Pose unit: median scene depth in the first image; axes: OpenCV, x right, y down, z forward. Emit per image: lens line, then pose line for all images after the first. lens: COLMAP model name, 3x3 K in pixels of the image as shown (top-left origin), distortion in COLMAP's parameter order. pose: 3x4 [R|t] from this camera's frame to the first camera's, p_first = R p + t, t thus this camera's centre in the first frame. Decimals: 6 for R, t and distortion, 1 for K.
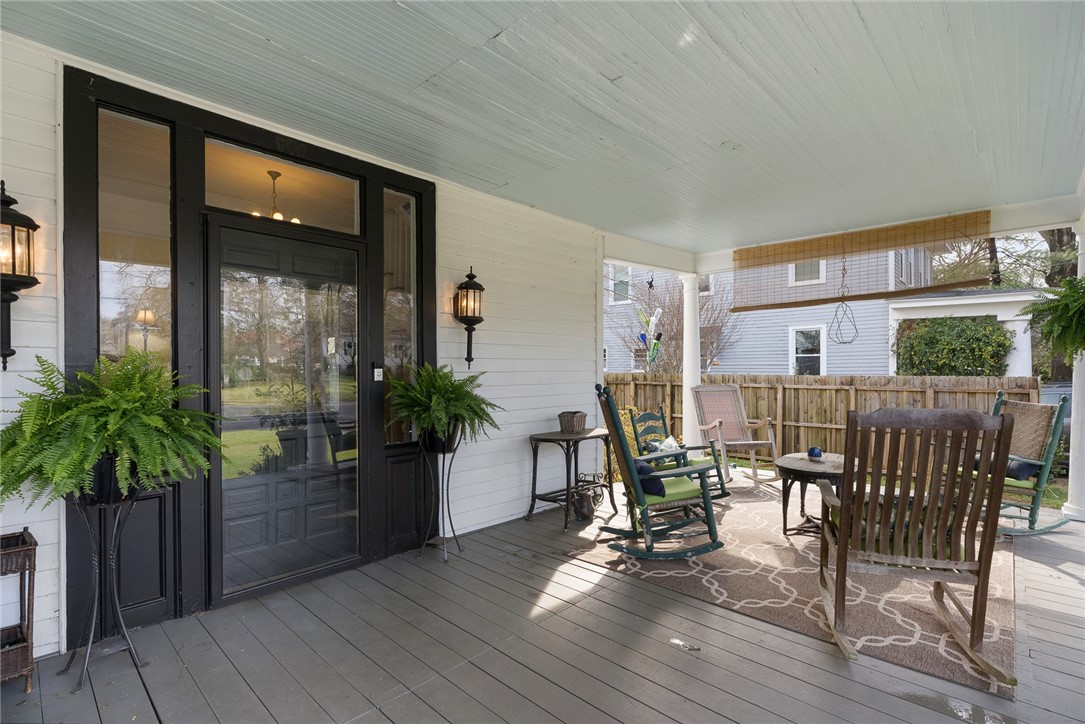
lens RADIAL K [[506.9, 0, 545.5], [0, 506.9, 369.8], [0, 0, 1]] dist [-0.001038, -0.000142]
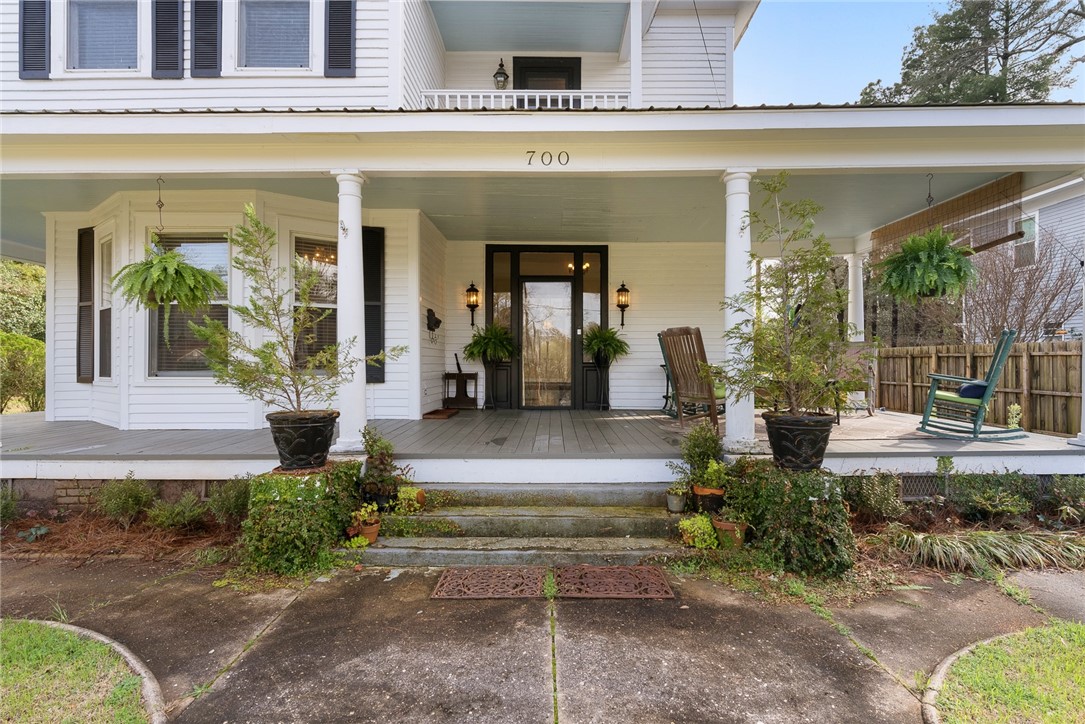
lens RADIAL K [[501.0, 0, 541.5], [0, 501.0, 356.4], [0, 0, 1]] dist [-0.000912, -0.000190]
pose [[0.676567, -0.003134, -0.736374, 1.174802], [-0.006467, 0.999927, -0.010198, 0.136079], [0.736352, 0.011662, 0.676498, -0.667557]]
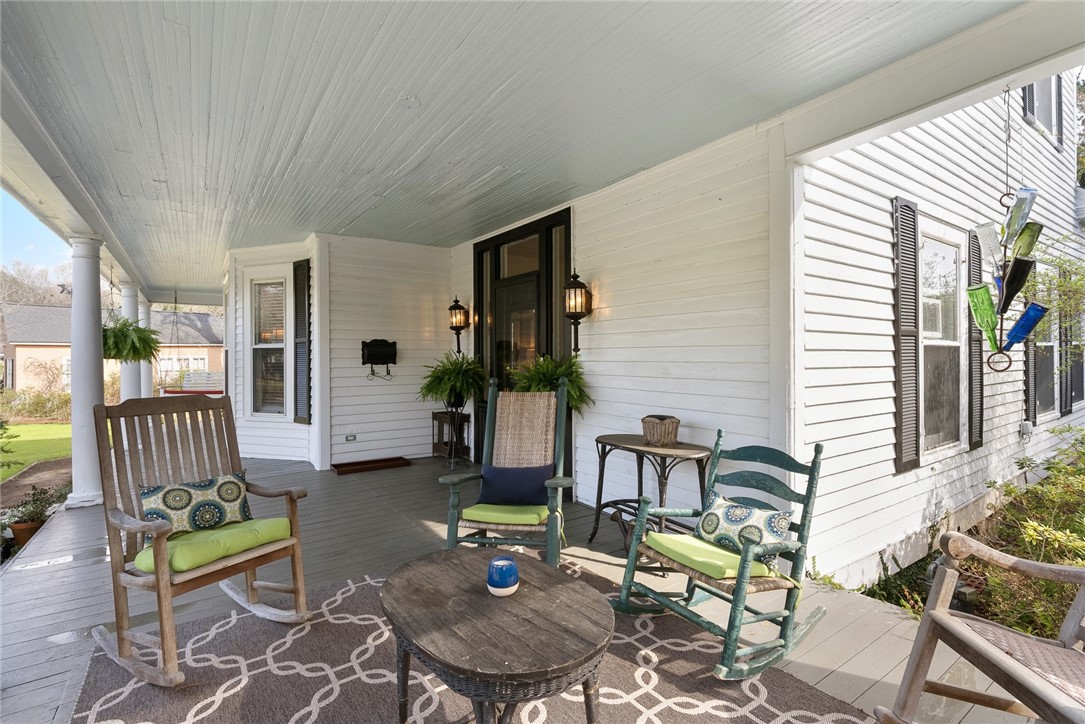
lens RADIAL K [[509.1, 0, 561.0], [0, 509.1, 353.0], [0, 0, 1]] dist [-0.000124, -0.000121]
pose [[-0.189261, -0.001296, -0.981926, 0.988694], [0.001817, 0.999997, -0.001670, -0.011927], [0.981925, -0.002100, -0.189258, 1.201914]]
